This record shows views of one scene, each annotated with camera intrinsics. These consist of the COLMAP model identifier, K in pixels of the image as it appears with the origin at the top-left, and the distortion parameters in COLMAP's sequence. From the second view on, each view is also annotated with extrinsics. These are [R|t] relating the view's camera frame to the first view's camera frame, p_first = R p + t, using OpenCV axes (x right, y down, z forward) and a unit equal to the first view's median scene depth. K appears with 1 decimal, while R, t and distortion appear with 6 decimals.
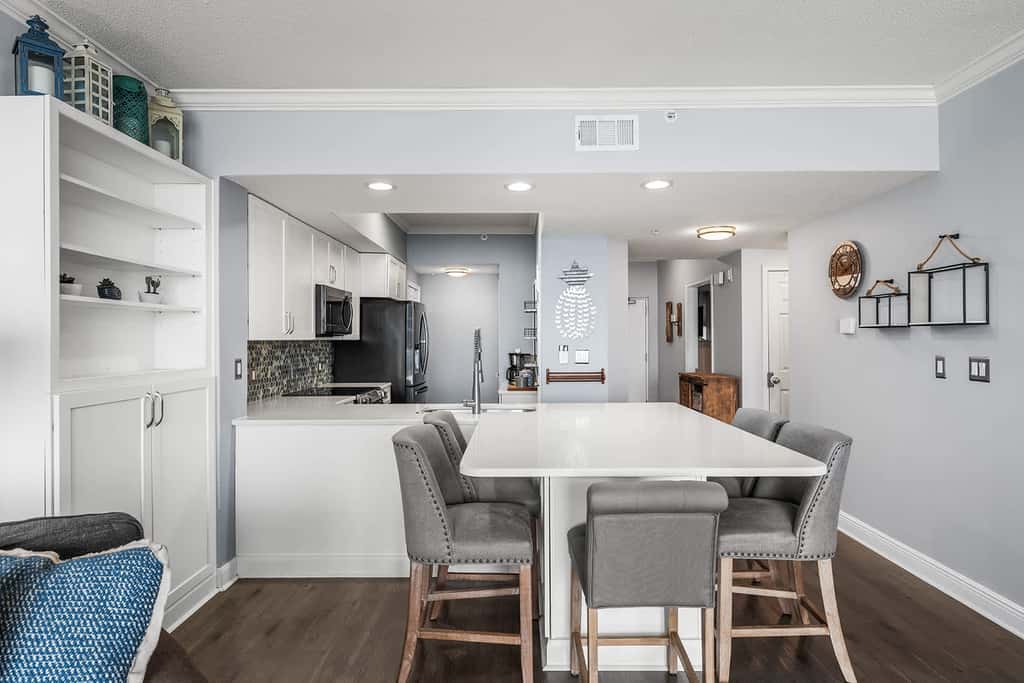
lens RADIAL K [[570.3, 0, 511.9], [0, 570.3, 339.6], [0, 0, 1]] dist [0.004697, -0.001741]
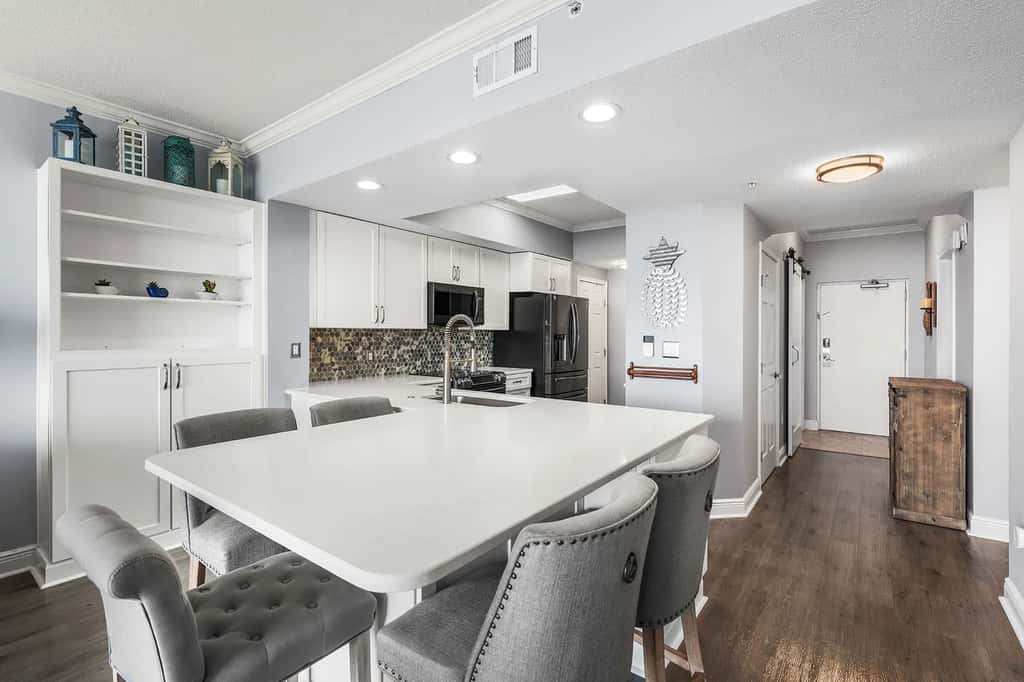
lens RADIAL K [[467.2, 0, 511.8], [0, 467.2, 335.1], [0, 0, 1]] dist [0.001894, -0.000535]
pose [[0.800272, 0.008983, -0.599570, 0.486209], [-0.006506, 0.999959, 0.006297, 0.007914], [0.599602, -0.001138, 0.800297, 0.420807]]
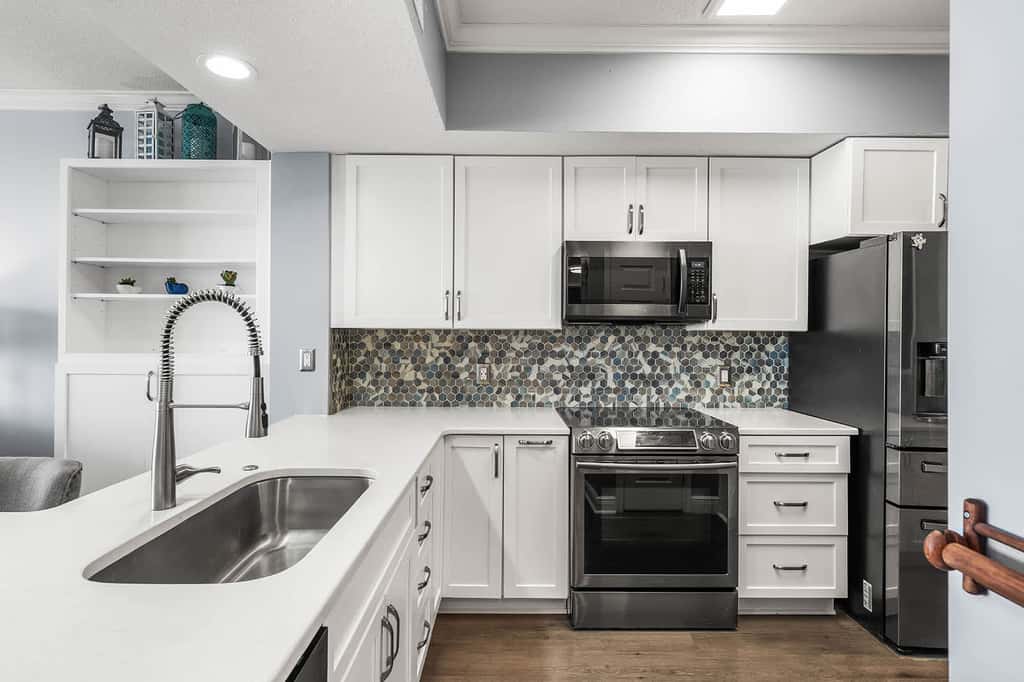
lens RADIAL K [[501.9, 0, 510.5], [0, 501.9, 333.0], [0, 0, 1]] dist [0.004003, -0.001719]
pose [[0.016508, -0.002206, -0.999861, 0.280816], [-0.007131, 0.999972, -0.002324, 0.008485], [0.999838, 0.007169, 0.016492, 1.197395]]
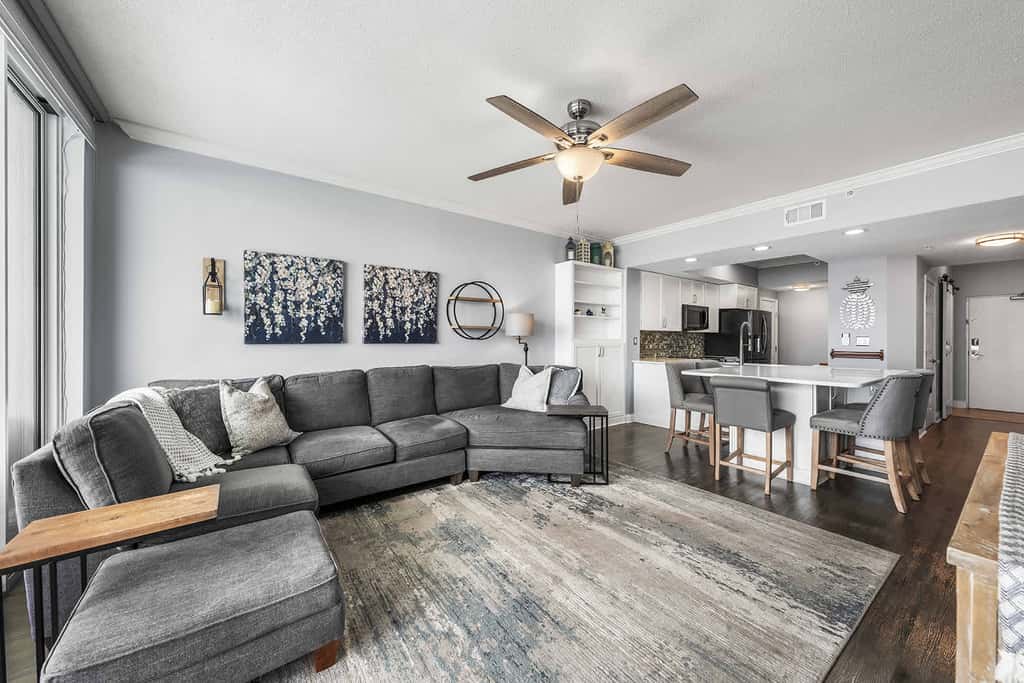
lens RADIAL K [[378.8, 0, 512.6], [0, 378.8, 339.0], [0, 0, 1]] dist [-0.000729, 0.001006]
pose [[0.603431, 0.003793, -0.797406, 0.494271], [-0.006712, 0.999977, -0.000323, 0.043277], [0.797387, 0.005547, 0.603443, -0.419645]]
